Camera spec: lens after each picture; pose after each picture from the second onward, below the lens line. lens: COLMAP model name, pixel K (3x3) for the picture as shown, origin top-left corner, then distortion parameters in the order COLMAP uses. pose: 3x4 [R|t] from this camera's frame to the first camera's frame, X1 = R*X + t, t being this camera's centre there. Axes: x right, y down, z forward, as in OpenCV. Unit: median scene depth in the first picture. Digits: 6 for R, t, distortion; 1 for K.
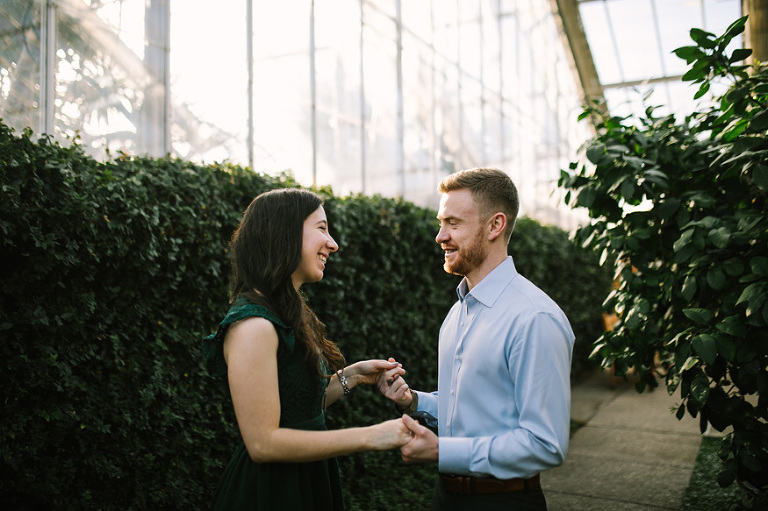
lens RADIAL K [[736.7, 0, 379.9], [0, 736.7, 253.2], [0, 0, 1]] dist [-0.076902, 0.134974]
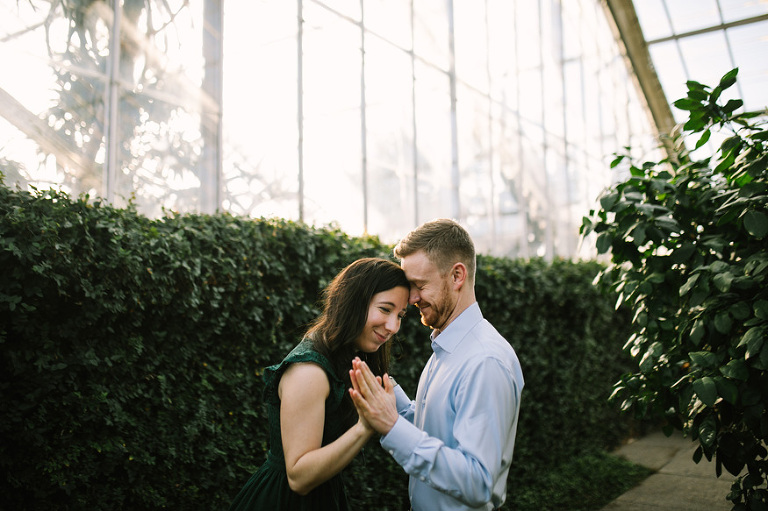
lens RADIAL K [[736.7, 0, 379.9], [0, 736.7, 253.2], [0, 0, 1]] dist [-0.076902, 0.134974]
pose [[0.991997, -0.015402, -0.125318, 0.101253], [0.008000, 0.998205, -0.059351, -0.004010], [0.126007, 0.057874, 0.990340, -0.062302]]
